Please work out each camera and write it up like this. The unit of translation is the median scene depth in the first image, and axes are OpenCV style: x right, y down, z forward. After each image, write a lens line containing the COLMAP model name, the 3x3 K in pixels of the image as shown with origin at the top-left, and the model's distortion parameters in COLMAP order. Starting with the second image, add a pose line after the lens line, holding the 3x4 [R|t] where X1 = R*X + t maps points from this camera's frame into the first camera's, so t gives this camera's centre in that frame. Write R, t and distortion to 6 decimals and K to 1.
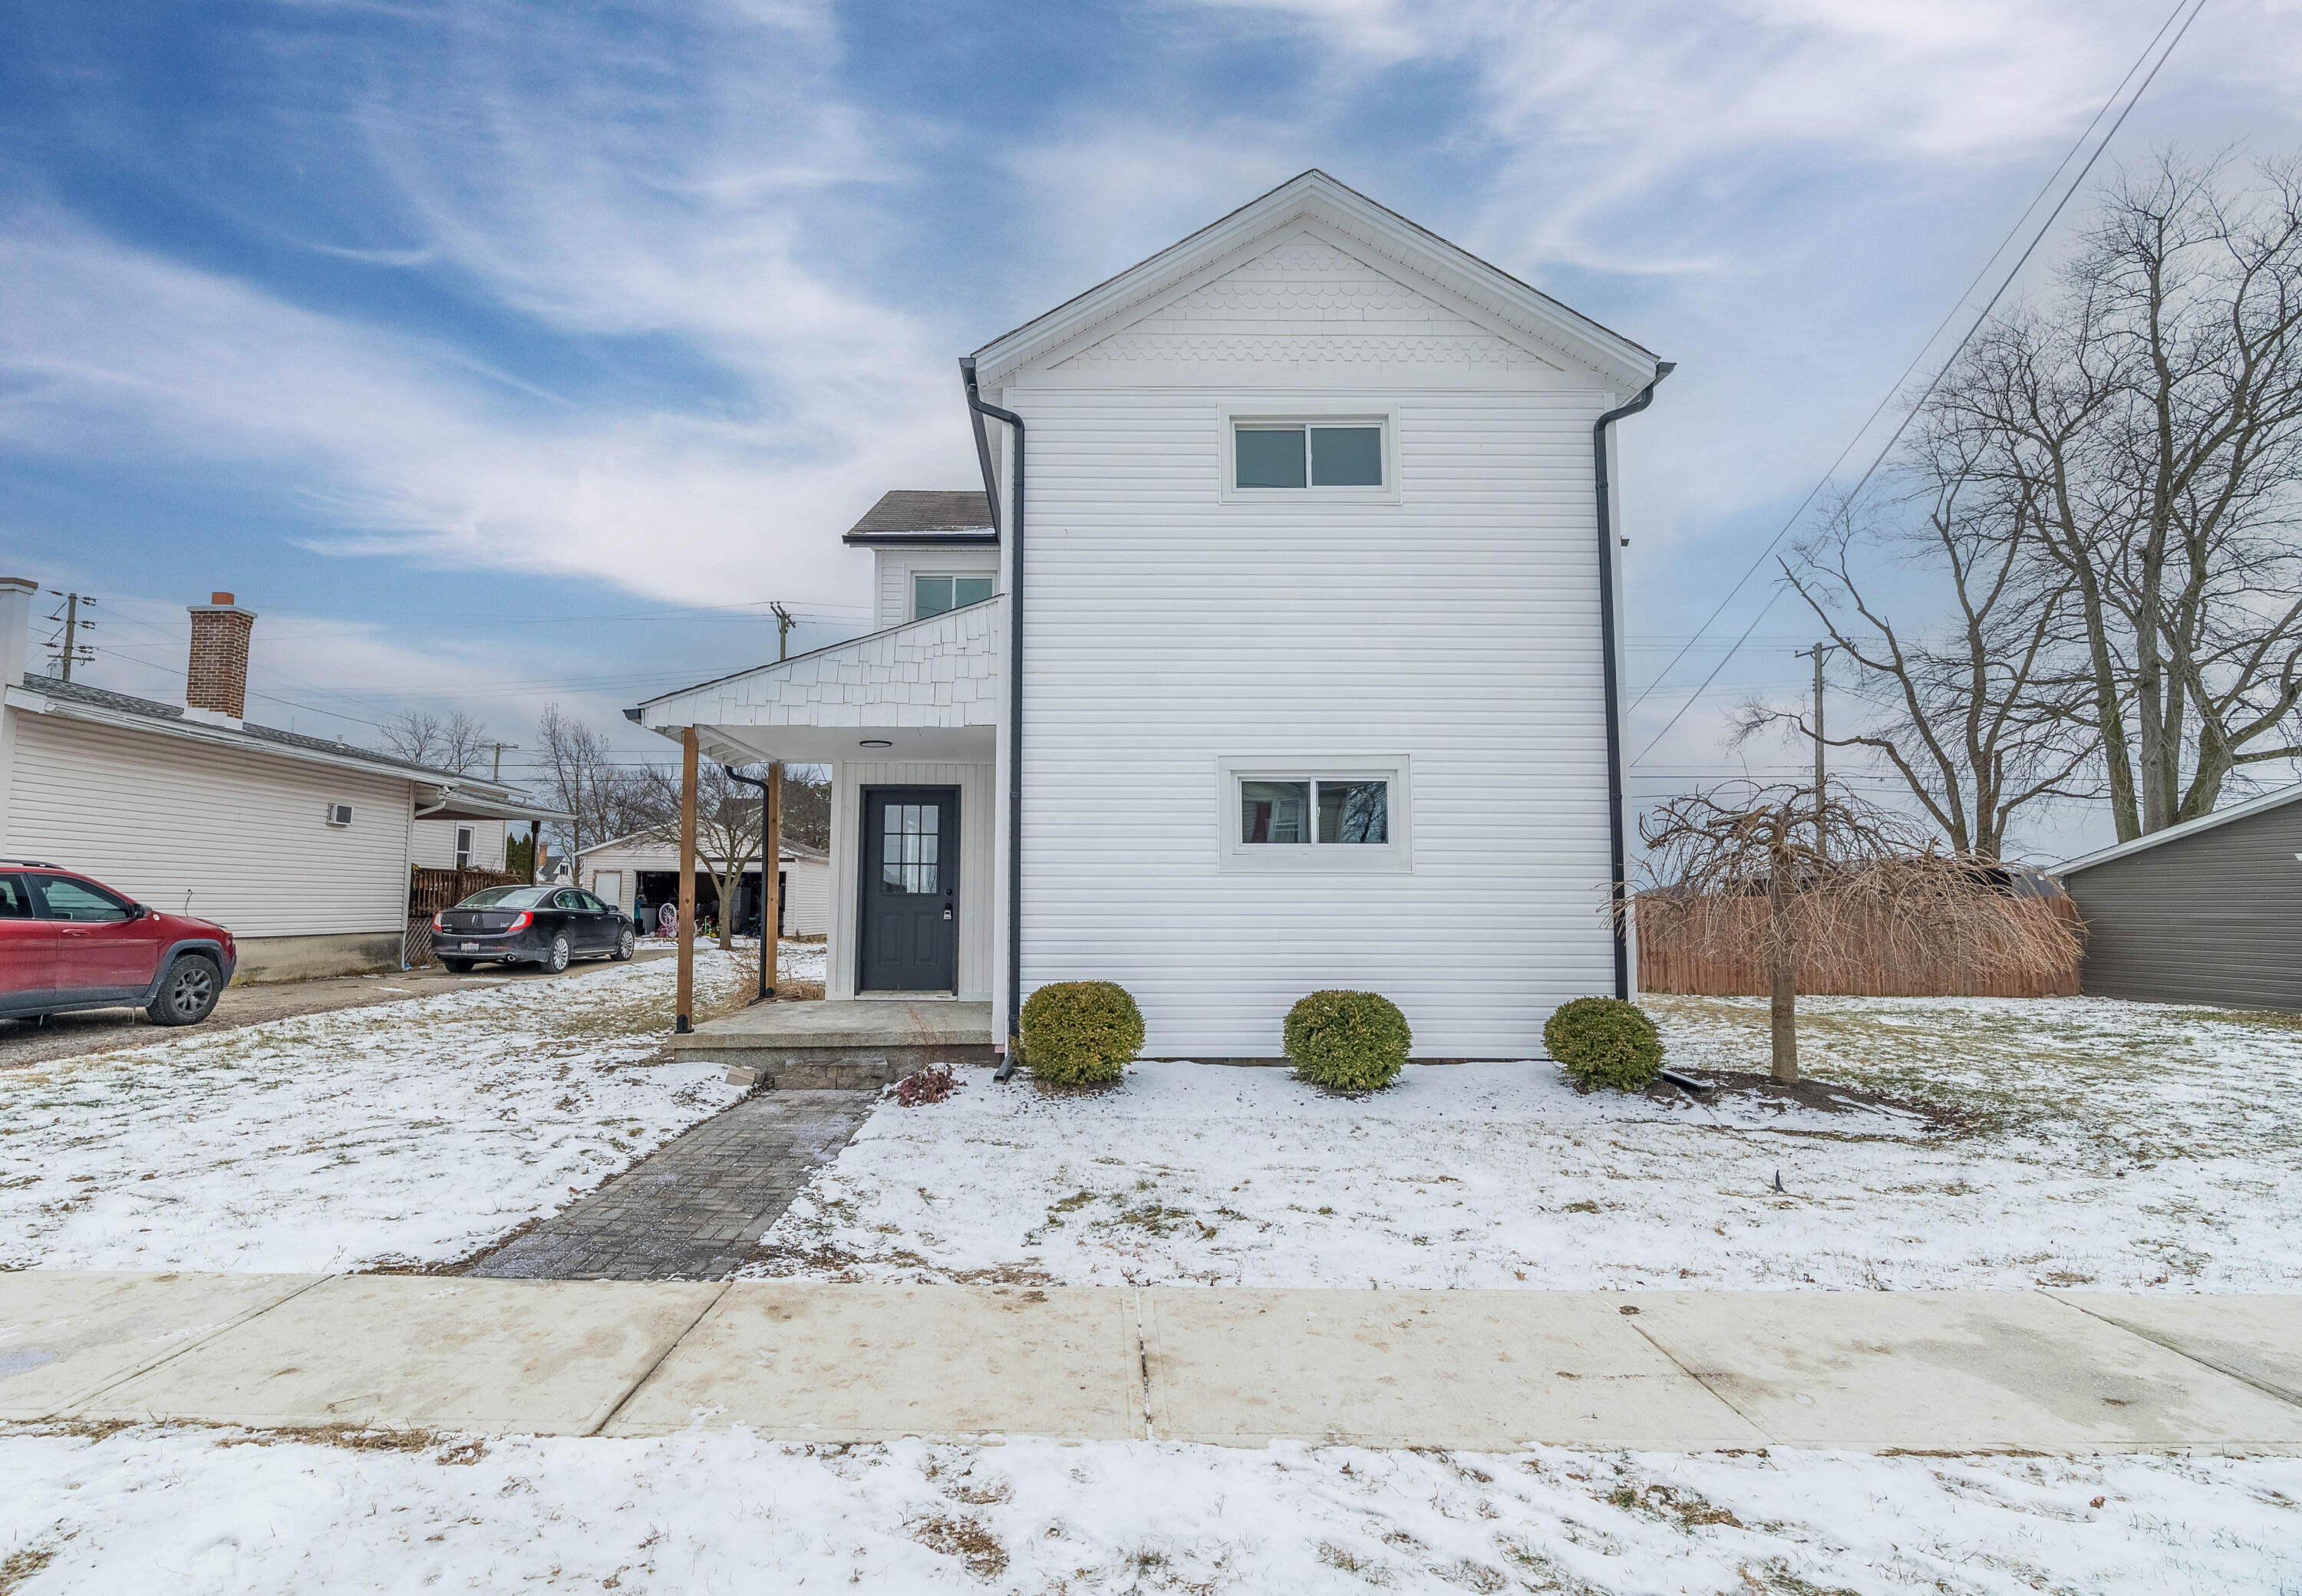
lens RADIAL K [[1110.7, 0, 1080.1], [0, 1110.7, 794.2], [0, 0, 1]] dist [-0.005074, 0.000191]
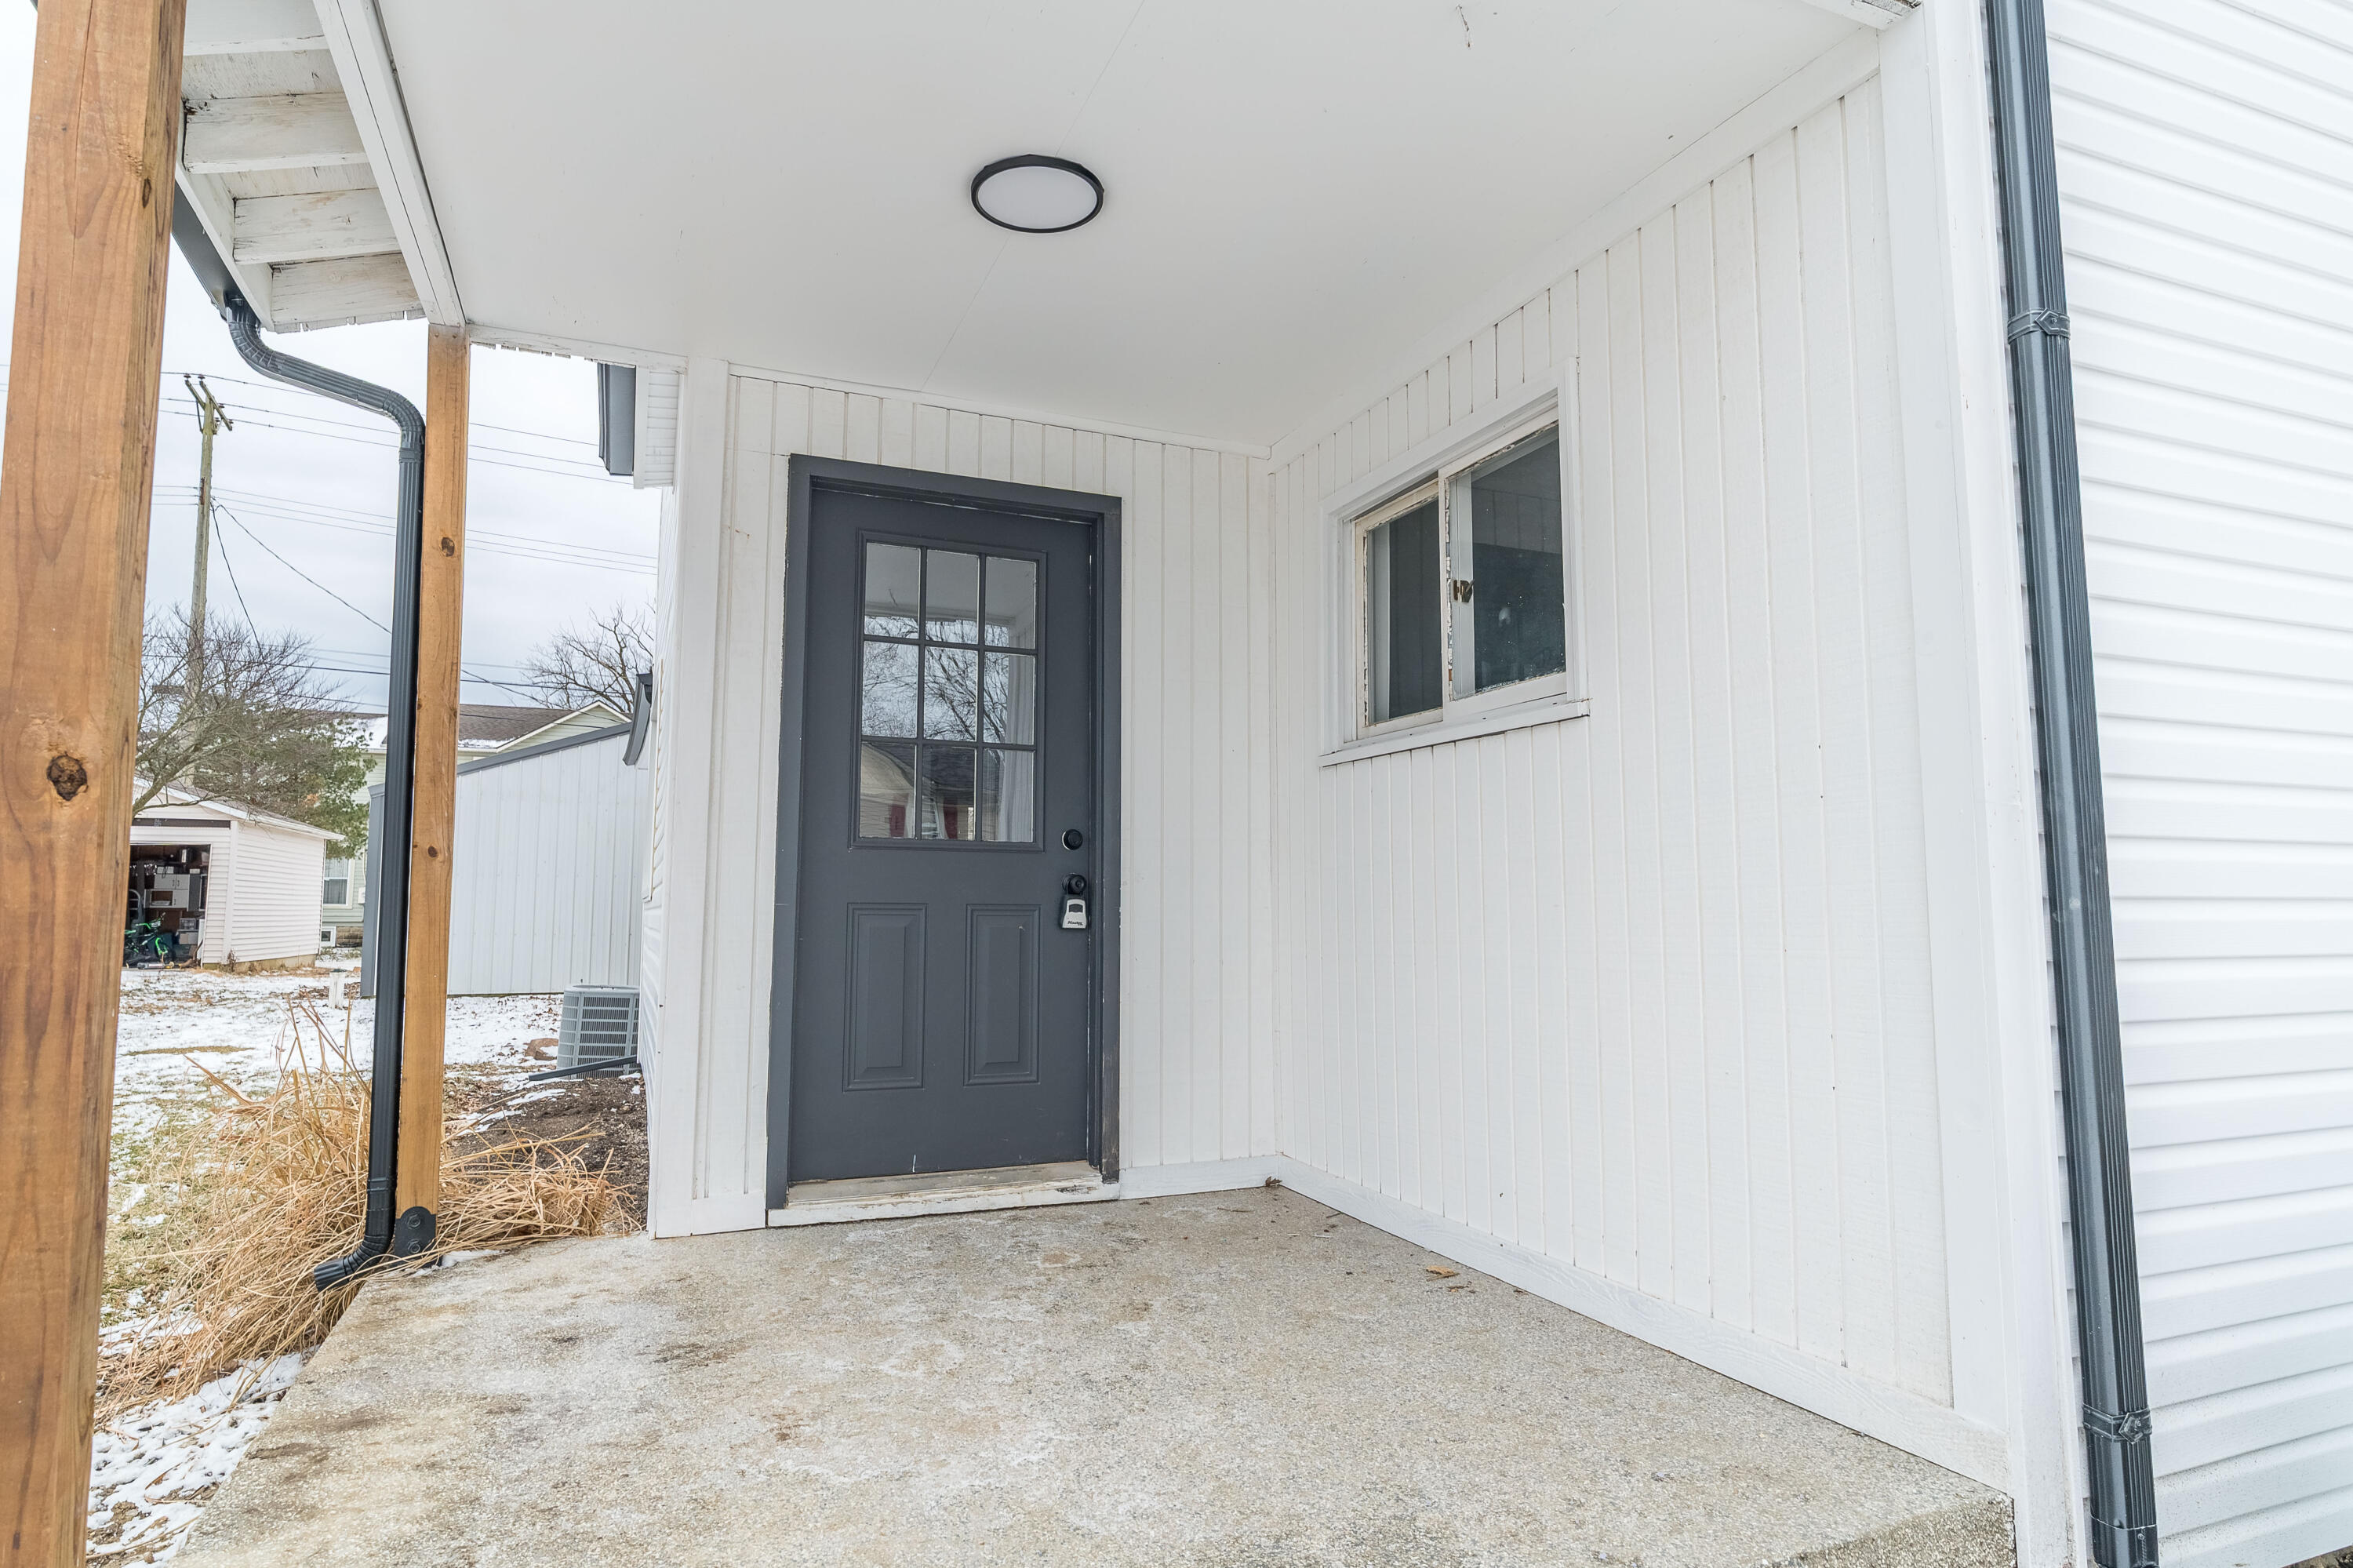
lens RADIAL K [[1332.3, 0, 1176.5], [0, 1332.3, 784.0], [0, 0, 1]] dist [-0.004507, -0.000762]
pose [[0.922768, 0.035116, 0.383753, -0.297923], [-0.036810, 0.999318, -0.002931, 0.092036], [-0.383594, -0.011421, 0.923431, 0.820775]]
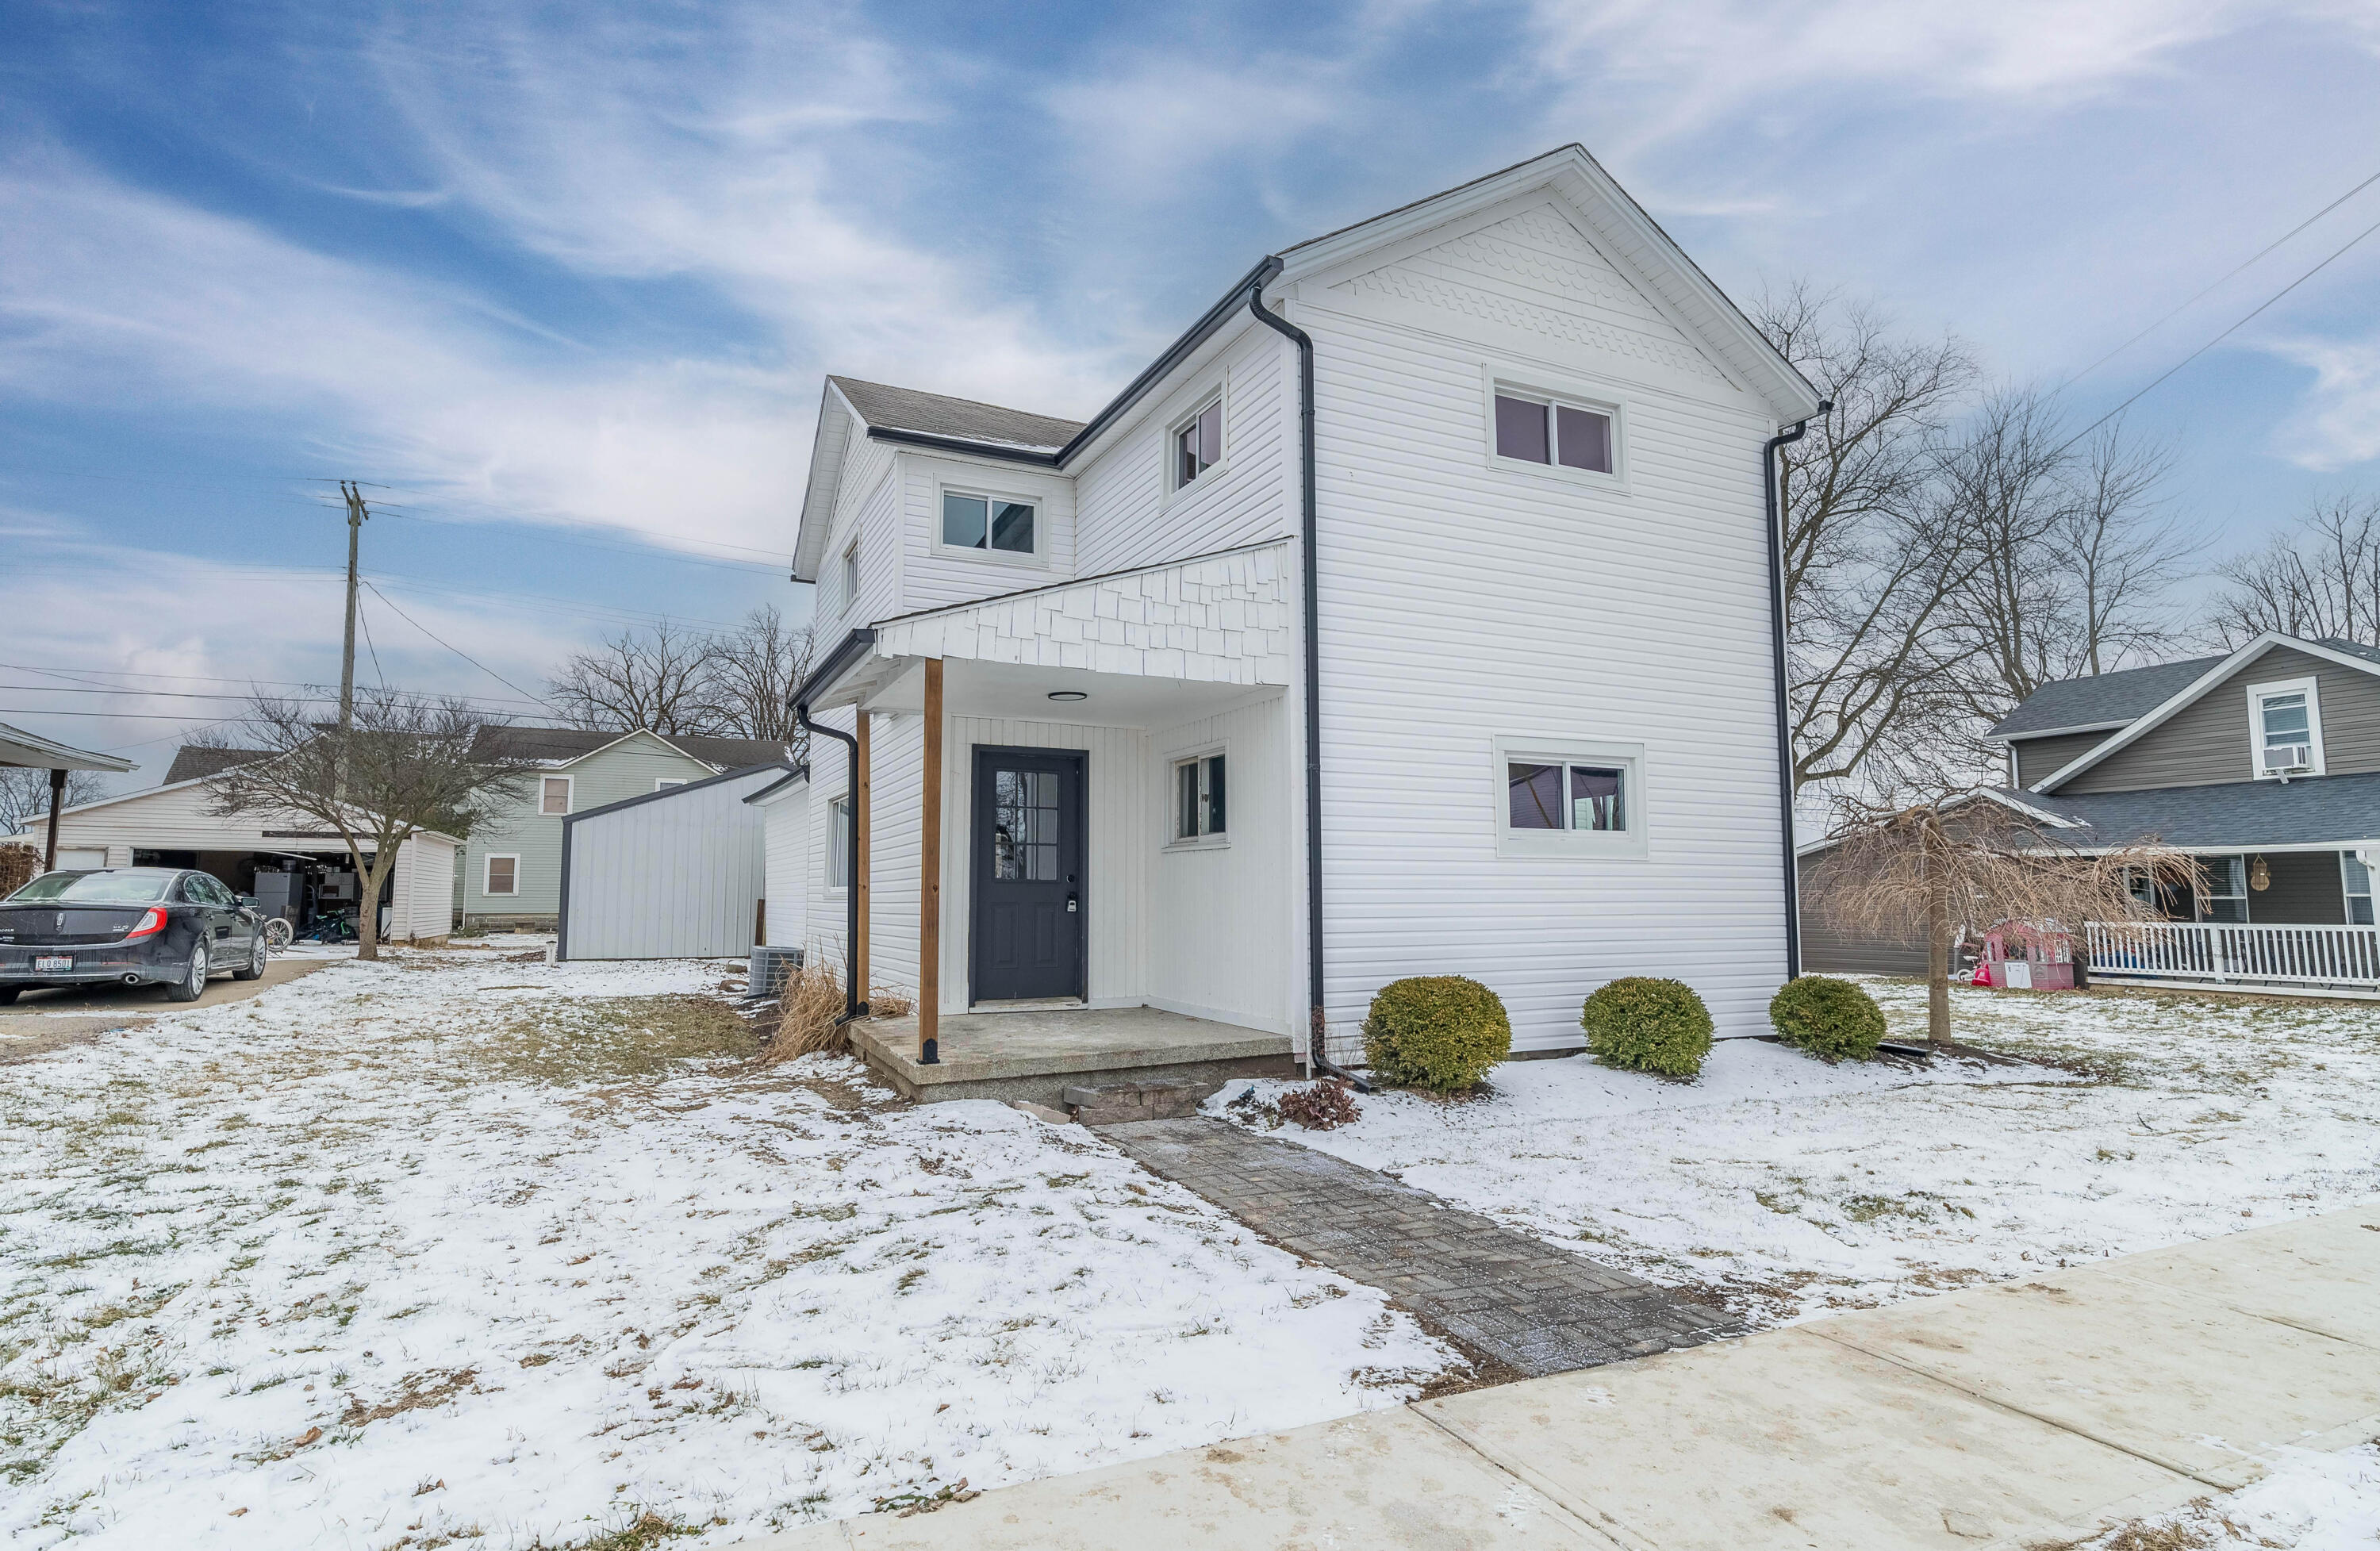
lens RADIAL K [[1226.9, 0, 1190.0], [0, 1226.9, 775.5], [0, 0, 1]] dist [-0.007472, 0.000500]
pose [[0.899879, 0.038928, 0.434398, -0.559370], [-0.039166, 0.999197, -0.008407, 0.019103], [-0.434377, -0.009448, 0.900682, 0.169895]]
